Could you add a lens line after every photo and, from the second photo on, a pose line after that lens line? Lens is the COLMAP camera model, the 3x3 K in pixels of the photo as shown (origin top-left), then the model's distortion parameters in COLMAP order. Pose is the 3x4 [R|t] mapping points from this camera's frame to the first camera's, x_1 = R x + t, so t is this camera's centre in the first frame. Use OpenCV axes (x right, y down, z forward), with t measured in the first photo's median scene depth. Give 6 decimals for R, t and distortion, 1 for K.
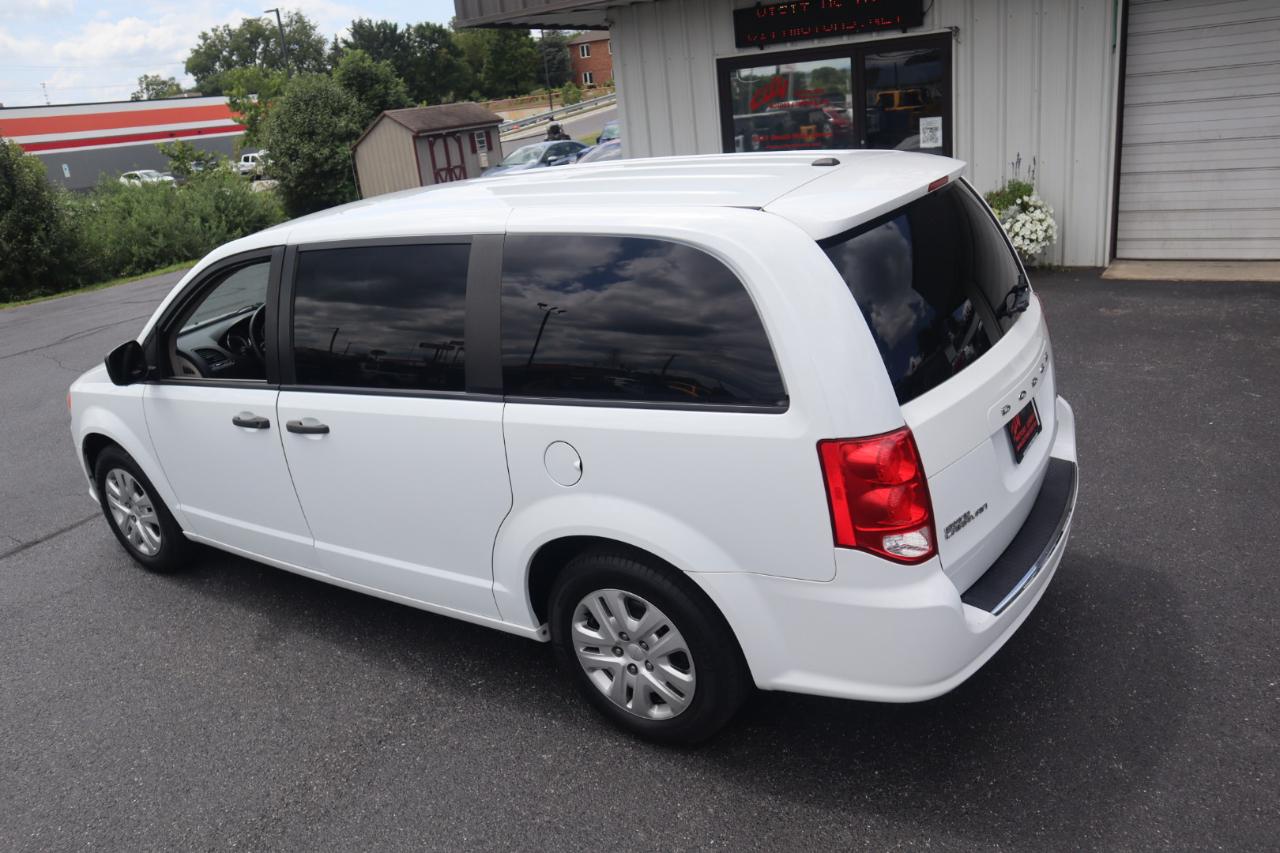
lens RADIAL K [[963.1, 0, 638.1], [0, 963.1, 426.7], [0, 0, 1]] dist [-0.099547, 0.081675]
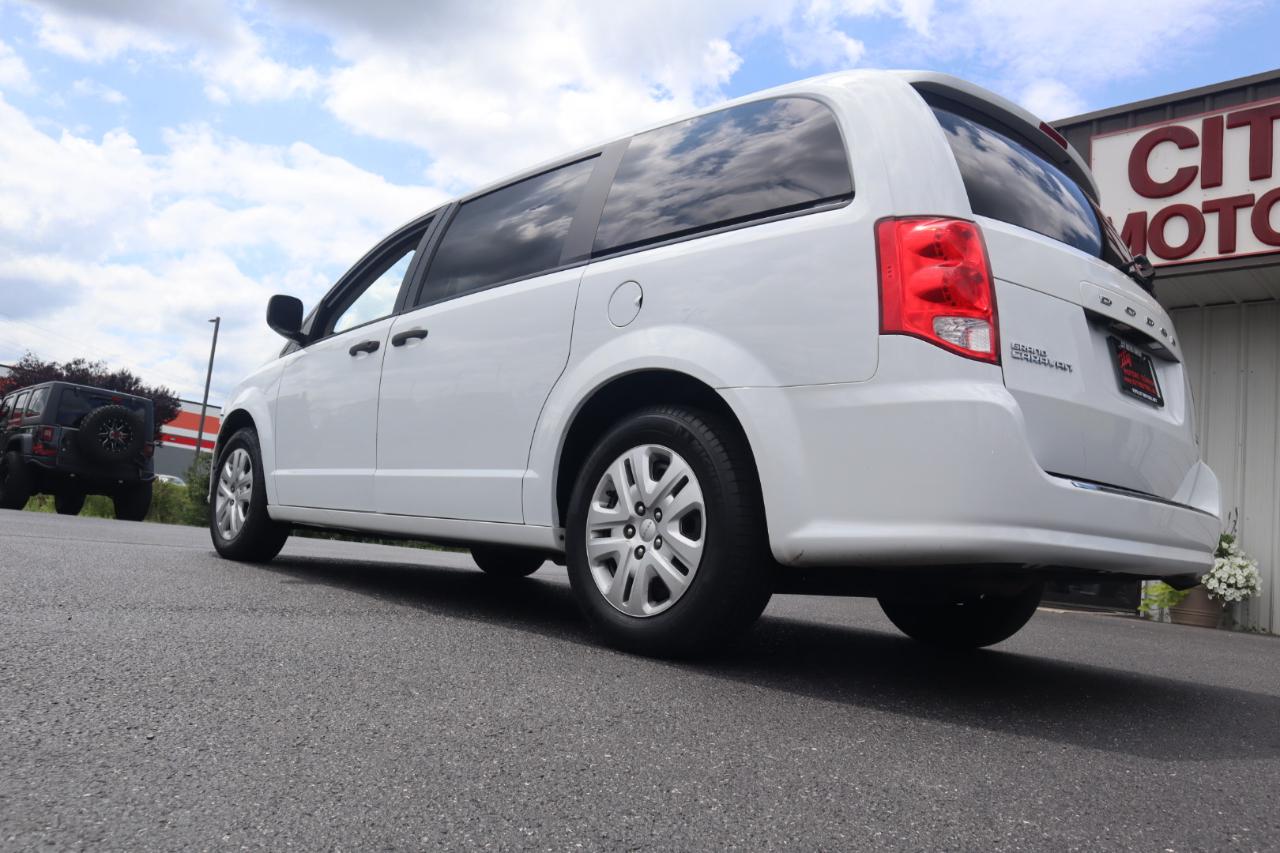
lens RADIAL K [[963.1, 0, 641.6], [0, 963.1, 426.6], [0, 0, 1]] dist [-0.099547, 0.081675]
pose [[0.954152, 0.180165, -0.239028, 0.152274], [-0.267309, 0.872211, -0.409626, 0.425678], [0.134683, 0.454740, 0.880382, 0.157494]]
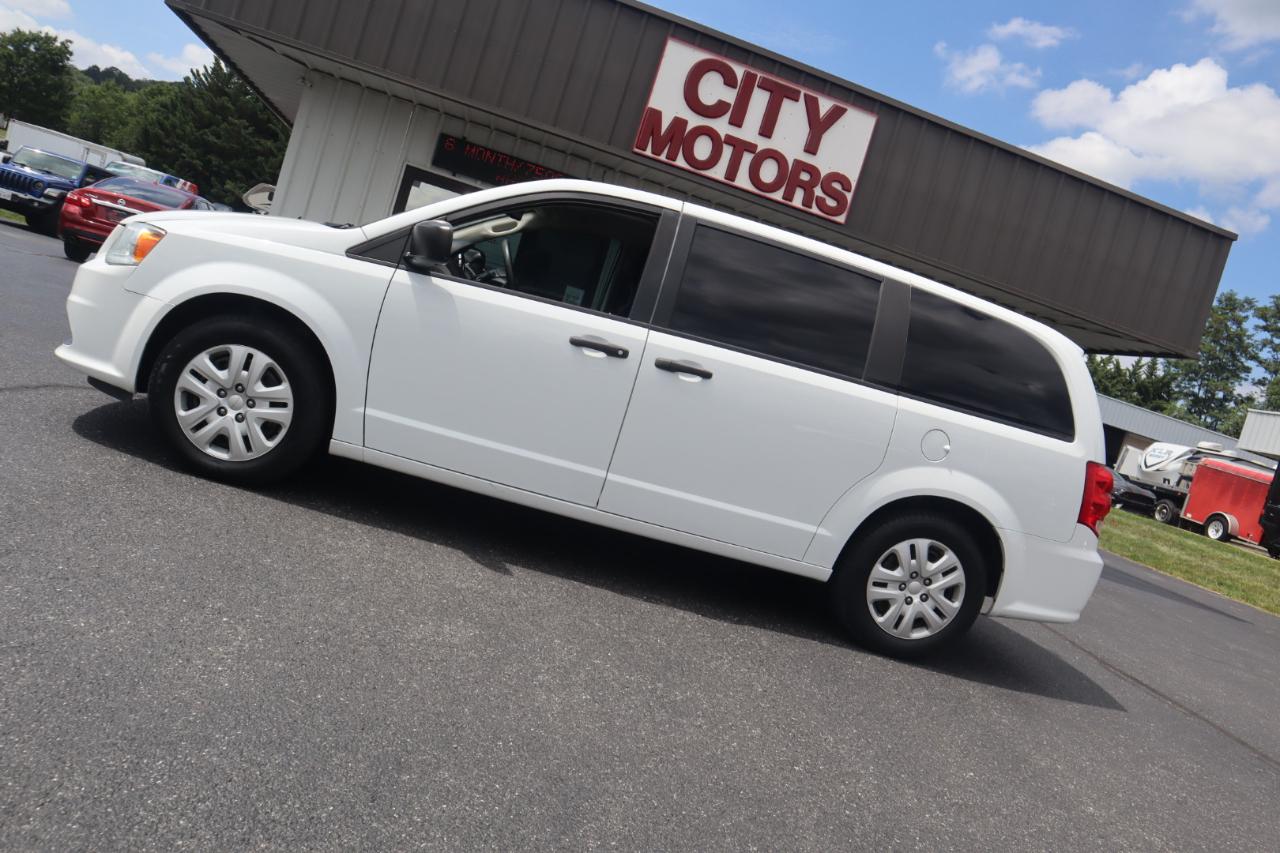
lens RADIAL K [[963.1, 0, 637.7], [0, 963.1, 433.2], [0, 0, 1]] dist [-0.099547, 0.081675]
pose [[0.680013, 0.260267, 0.685451, -1.100173], [-0.134332, 0.963277, -0.232492, 0.332390], [-0.720789, 0.066020, 0.690003, 0.248368]]
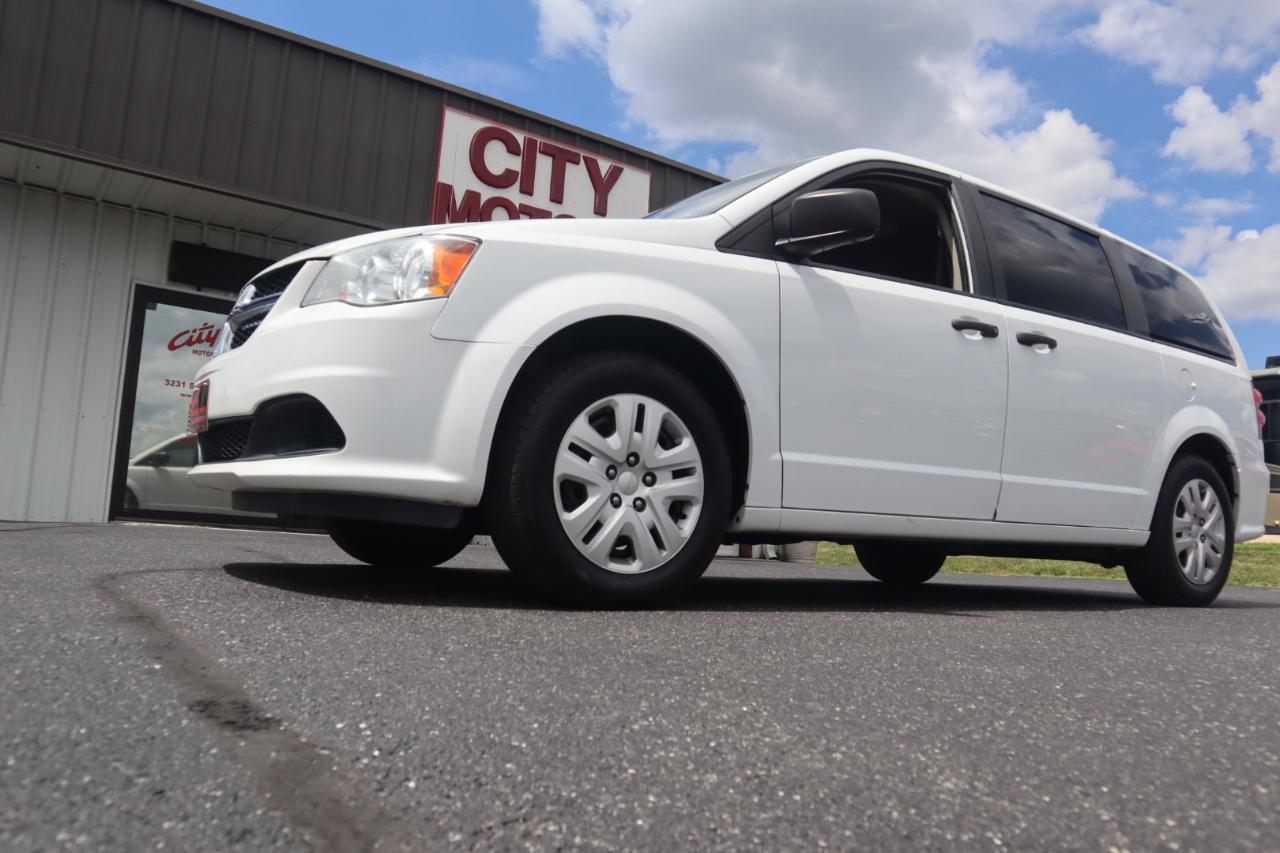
lens RADIAL K [[963.1, 0, 644.0], [0, 963.1, 427.6], [0, 0, 1]] dist [-0.099547, 0.081675]
pose [[0.366736, 0.236109, 0.899865, -1.322169], [0.223598, 0.916536, -0.331610, 0.310805], [-0.903055, 0.322821, 0.283333, 1.075938]]
